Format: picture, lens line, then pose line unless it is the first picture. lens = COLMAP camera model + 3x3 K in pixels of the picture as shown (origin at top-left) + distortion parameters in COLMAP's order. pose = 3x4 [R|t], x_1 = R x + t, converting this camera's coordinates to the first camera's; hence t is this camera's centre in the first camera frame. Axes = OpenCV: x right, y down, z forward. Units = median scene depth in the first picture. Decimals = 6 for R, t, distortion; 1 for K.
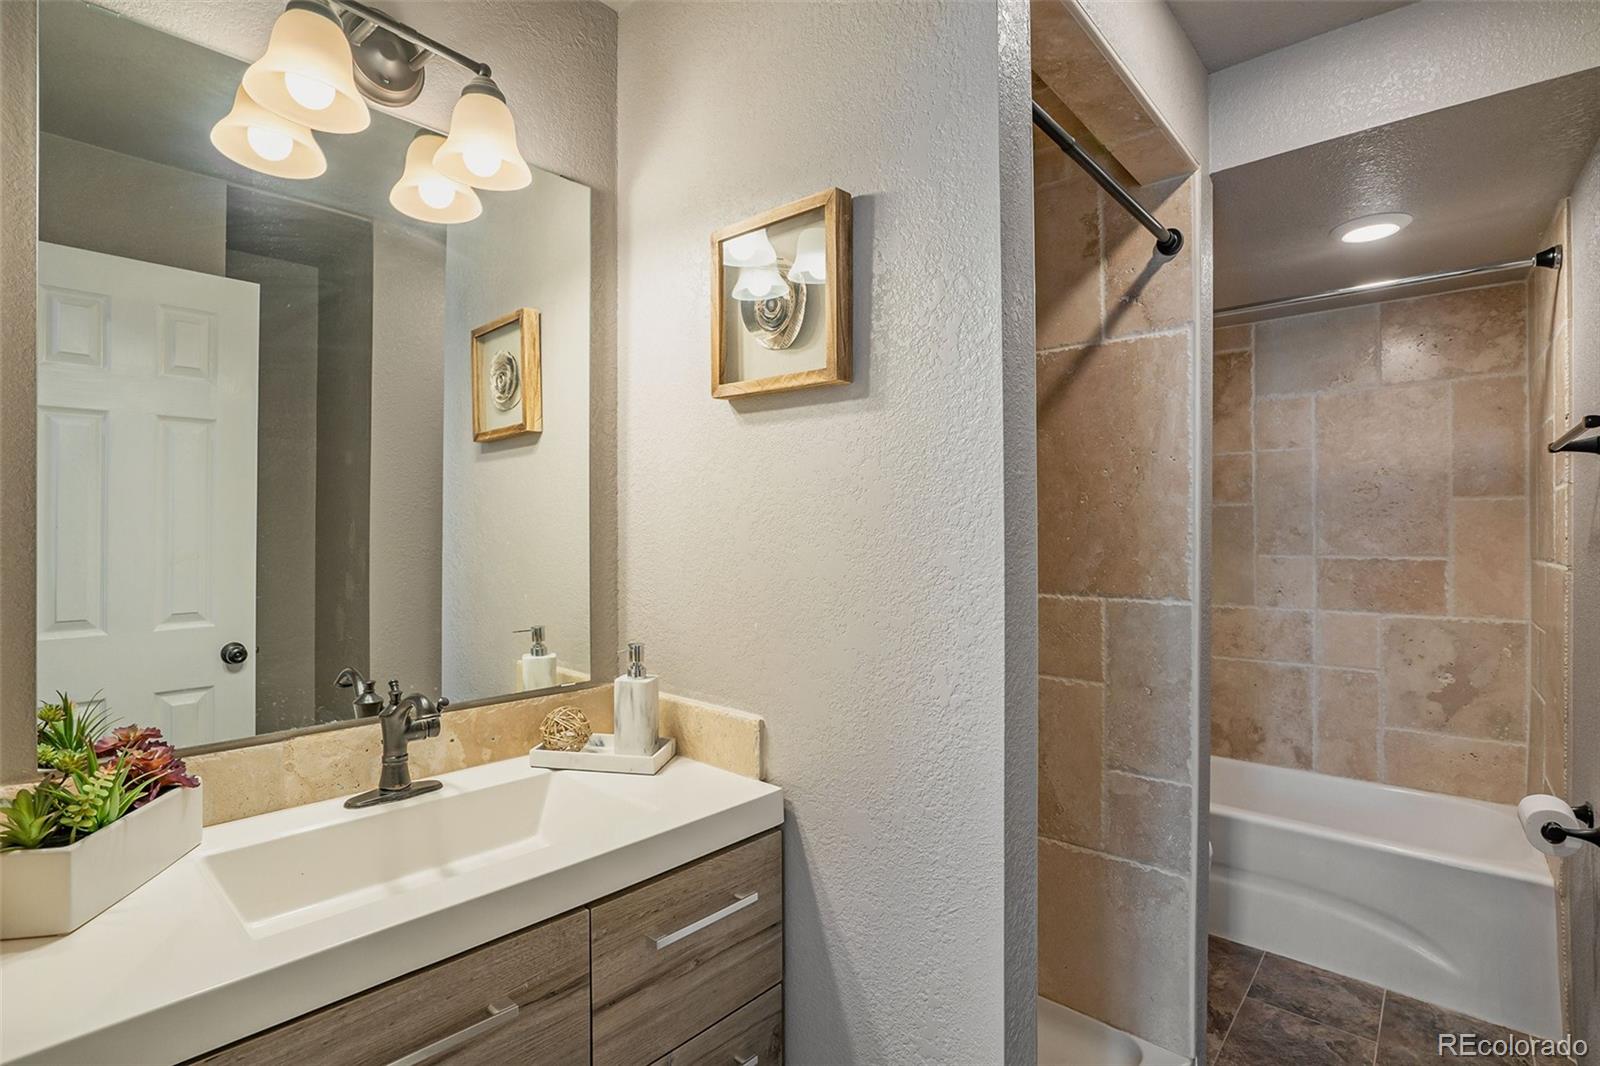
lens RADIAL K [[765.9, 0, 780.7], [0, 765.9, 511.6], [0, 0, 1]] dist [-0.049498, 0.015454]
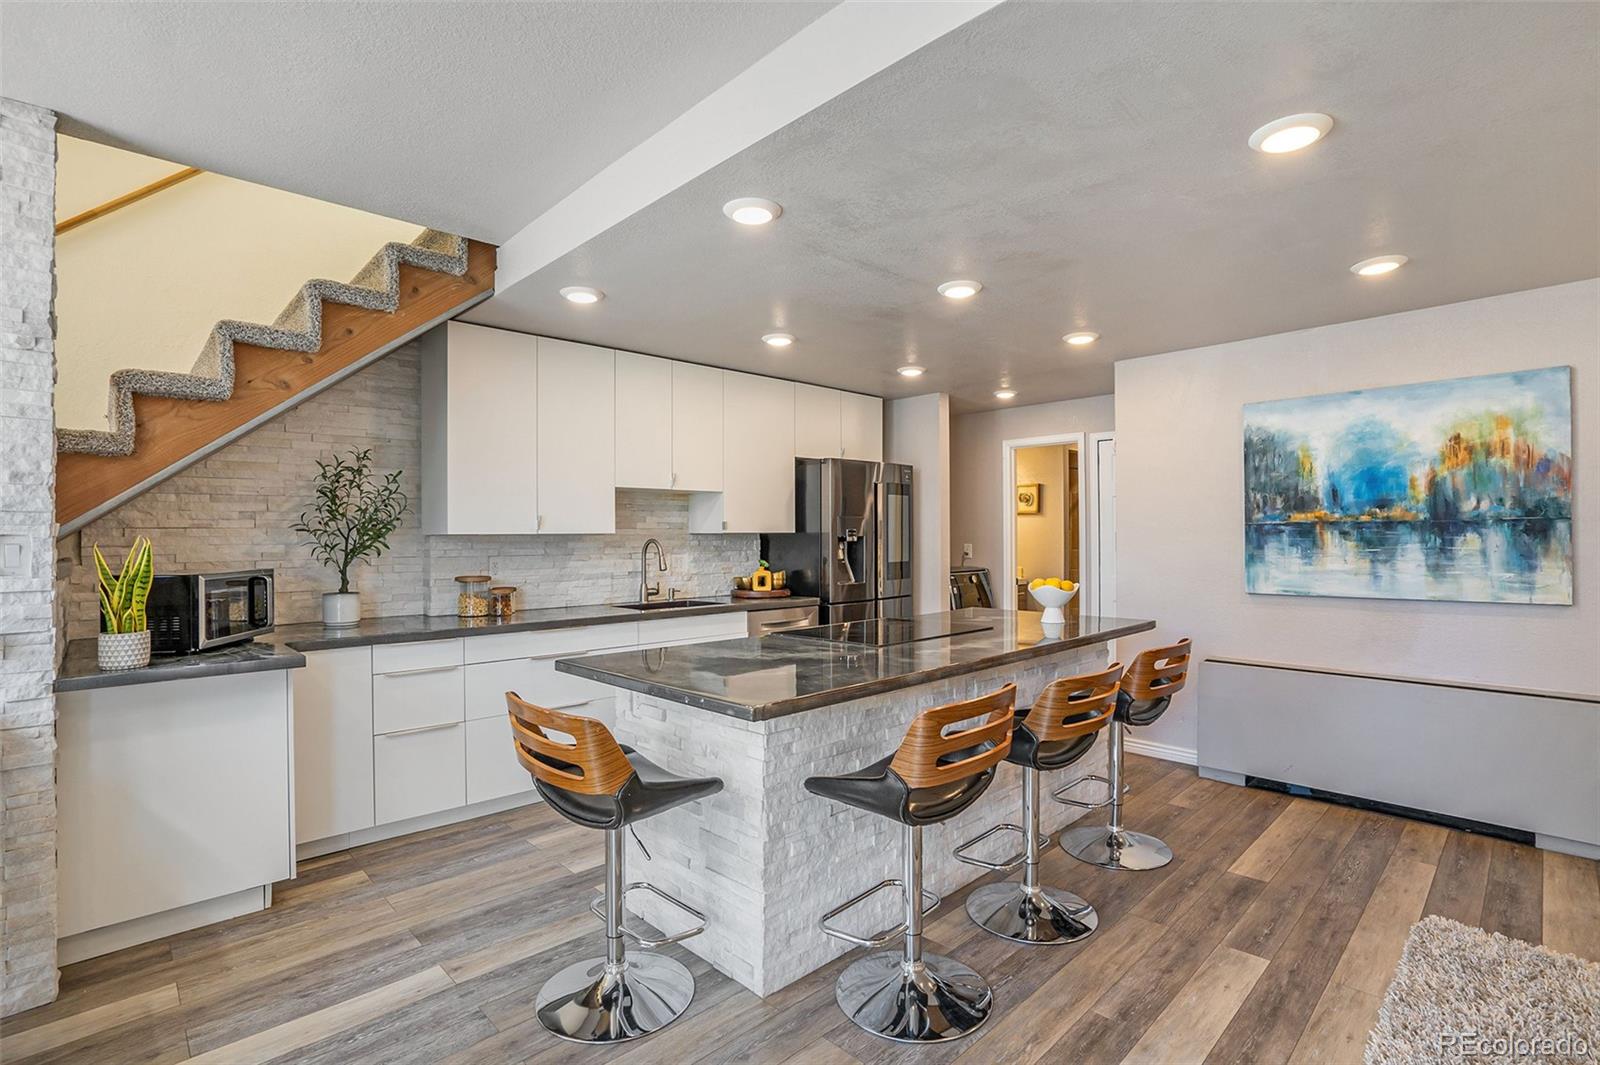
lens RADIAL K [[761.6, 0, 804.9], [0, 761.6, 518.8], [0, 0, 1]] dist [-0.049321, 0.017366]
pose [[0.998935, 0.002499, -0.046070, -1.509957], [-0.002234, 0.999981, 0.005807, -0.141301], [0.046084, -0.005698, 0.998921, -5.204467]]
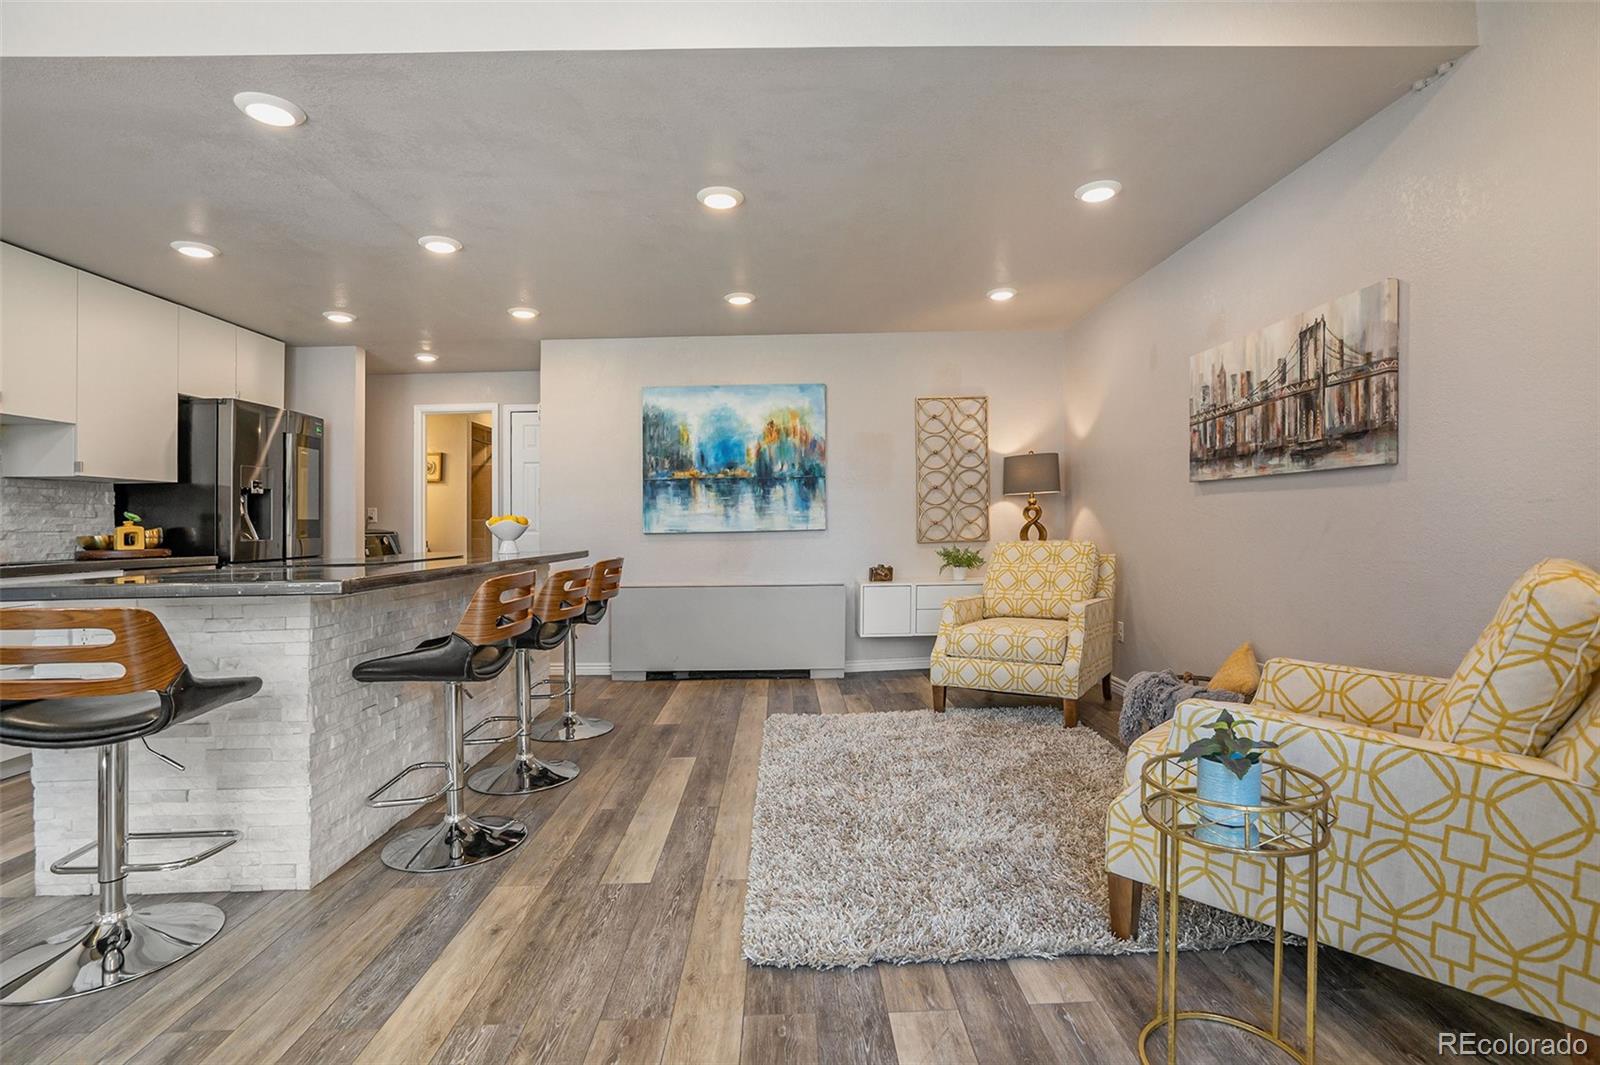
lens RADIAL K [[761.6, 0, 804.9], [0, 761.6, 518.8], [0, 0, 1]] dist [-0.049321, 0.017366]
pose [[0.714699, 0.003956, 0.699421, -2.108755], [-0.010026, 0.999939, 0.004590, 0.095140], [-0.699361, -0.010293, 0.714695, -5.565670]]
